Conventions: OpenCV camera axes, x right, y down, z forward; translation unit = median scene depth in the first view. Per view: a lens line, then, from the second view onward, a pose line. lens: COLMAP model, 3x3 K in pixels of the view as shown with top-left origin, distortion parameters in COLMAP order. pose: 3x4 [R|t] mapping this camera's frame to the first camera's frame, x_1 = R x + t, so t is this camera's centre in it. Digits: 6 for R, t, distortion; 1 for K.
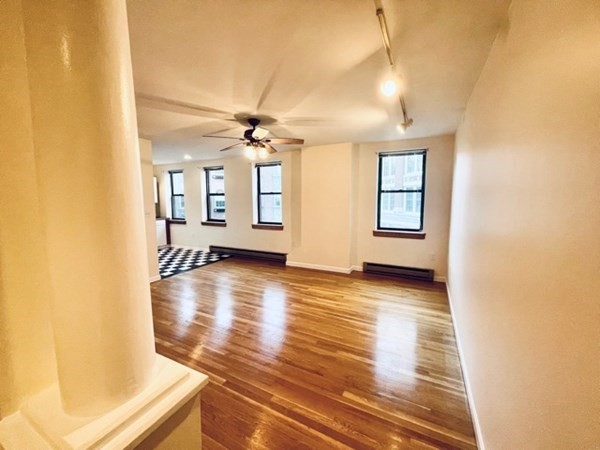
lens RADIAL K [[242.1, 0, 301.2], [0, 242.1, 220.6], [0, 0, 1]] dist [-0.001838, -0.000106]
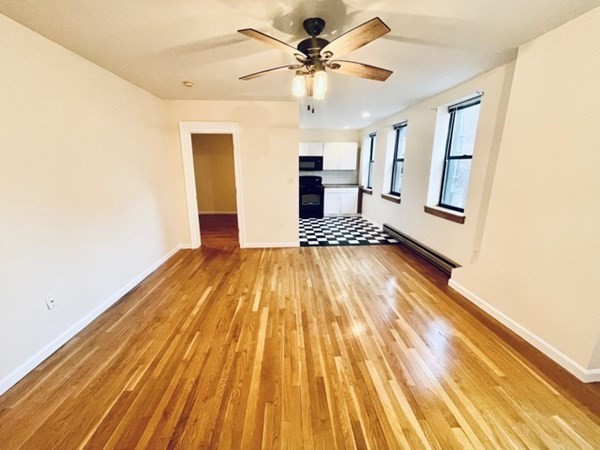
lens RADIAL K [[242.1, 0, 299.1], [0, 242.1, 221.4], [0, 0, 1]] dist [-0.001838, -0.000106]
pose [[0.506202, 0.200347, -0.838821, 0.253532], [-0.082827, 0.979440, 0.183950, -0.048074], [0.858428, -0.023639, 0.512389, 0.489708]]
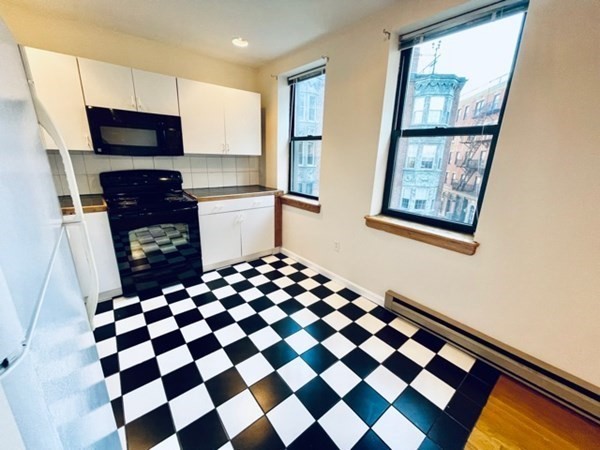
lens RADIAL K [[242.1, 0, 301.3], [0, 242.1, 220.7], [0, 0, 1]] dist [-0.001838, -0.000106]
pose [[0.917846, 0.137532, -0.372349, -0.562431], [-0.073932, 0.980874, 0.180055, -0.066940], [0.389990, -0.137734, 0.910460, 0.994533]]
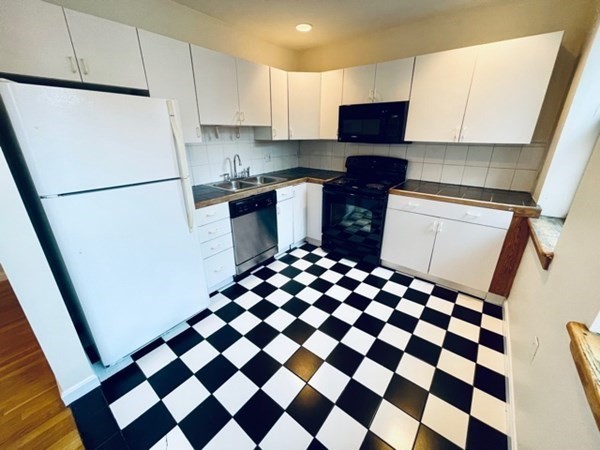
lens RADIAL K [[242.1, 0, 299.8], [0, 242.1, 221.4], [0, 0, 1]] dist [-0.001838, -0.000106]
pose [[-0.185550, 0.347515, -0.919132, -0.446404], [-0.091435, 0.925211, 0.368272, -0.114891], [0.978372, 0.152374, -0.139898, 1.325881]]
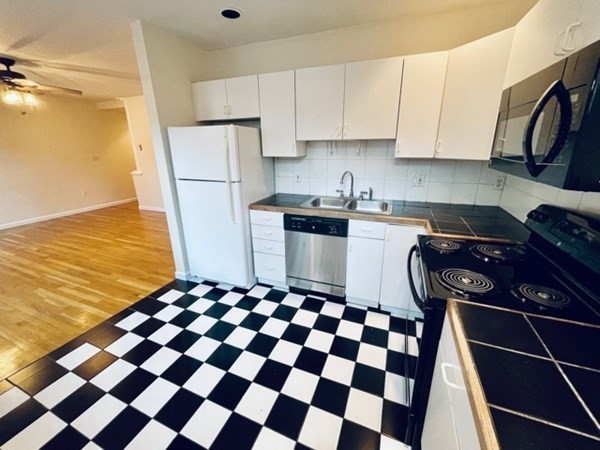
lens RADIAL K [[242.1, 0, 302.1], [0, 242.1, 220.6], [0, 0, 1]] dist [-0.001838, -0.000106]
pose [[-0.995095, 0.048219, -0.086379, -0.882474], [0.011046, 0.921863, 0.387358, -0.141813], [0.098308, 0.384504, -0.917874, 1.593118]]
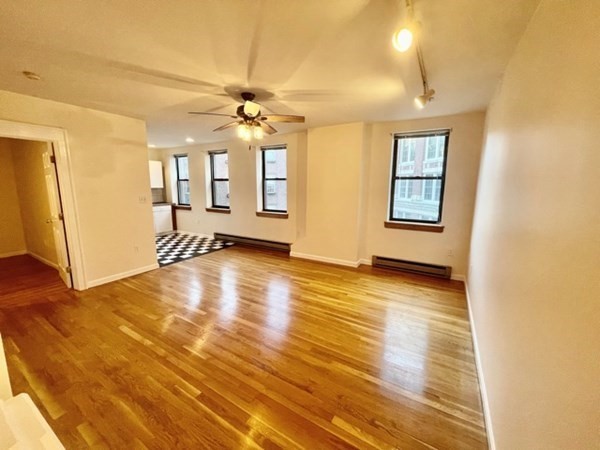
lens RADIAL K [[242.1, 0, 301.2], [0, 242.1, 221.1], [0, 0, 1]] dist [-0.001838, -0.000106]
pose [[0.997984, 0.019687, -0.060328, 0.042974], [-0.016154, 0.998156, 0.058509, -0.008964], [0.061368, -0.057417, 0.996462, 0.082045]]
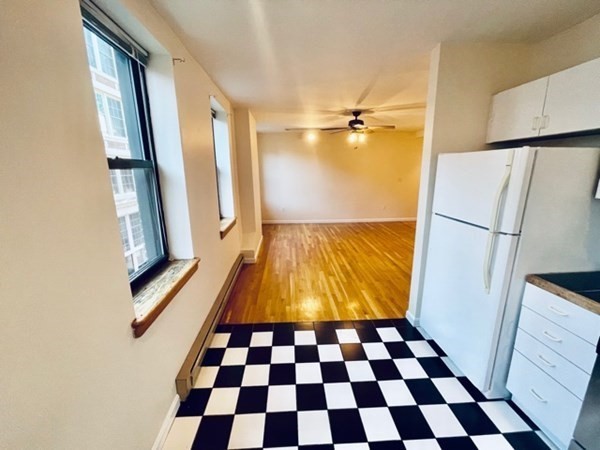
lens RADIAL K [[242.1, 0, 298.9], [0, 242.1, 220.8], [0, 0, 1]] dist [-0.001838, -0.000106]
pose [[-0.504277, -0.163578, 0.847907, -0.922261], [0.099788, 0.964279, 0.245376, -0.145963], [-0.857757, 0.208349, -0.469941, 1.471197]]
